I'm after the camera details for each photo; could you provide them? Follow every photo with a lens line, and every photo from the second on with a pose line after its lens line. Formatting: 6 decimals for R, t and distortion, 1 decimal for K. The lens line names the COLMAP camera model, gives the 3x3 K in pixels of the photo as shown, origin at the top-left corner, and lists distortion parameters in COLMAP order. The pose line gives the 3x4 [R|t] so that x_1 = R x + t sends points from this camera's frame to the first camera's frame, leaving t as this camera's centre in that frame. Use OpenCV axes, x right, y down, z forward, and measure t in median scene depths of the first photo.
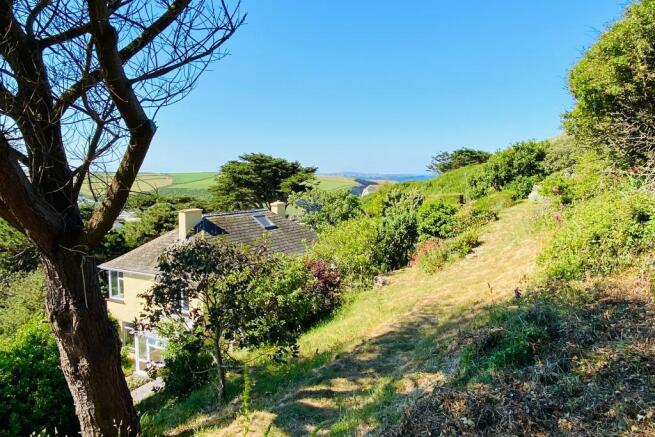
lens RADIAL K [[479.3, 0, 328.2], [0, 479.3, 219.5], [0, 0, 1]] dist [0.052638, -0.000261]
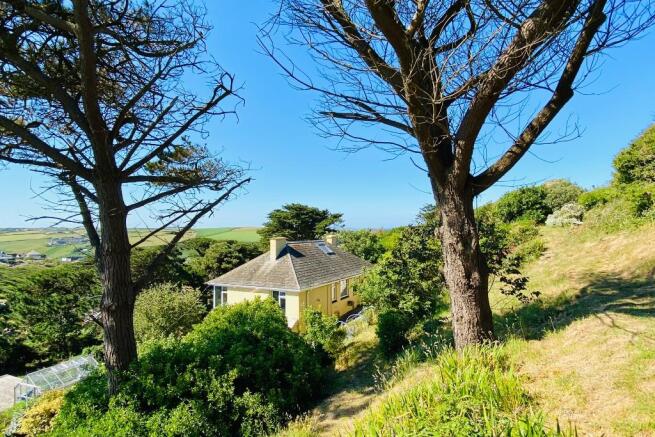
lens RADIAL K [[371.1, 0, 327.6], [0, 371.1, 219.7], [0, 0, 1]] dist [0.036240, -0.000422]
pose [[0.999588, -0.005629, 0.028154, -0.094579], [0.008889, 0.993088, -0.117035, 0.025938], [-0.027301, 0.117237, 0.992729, -0.003749]]
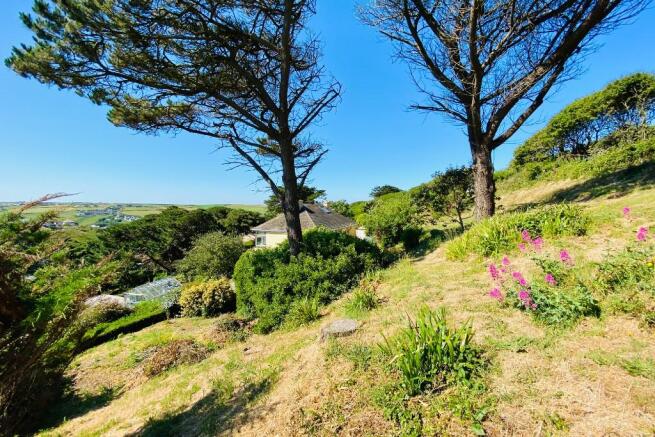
lens RADIAL K [[266.8, 0, 326.4], [0, 266.8, 218.7], [0, 0, 1]] dist [0.014399, -0.000707]
pose [[0.989754, 0.000286, 0.142780, -0.173176], [0.006539, 0.998858, -0.047329, 0.056290], [-0.142631, 0.047778, 0.988622, -0.043732]]
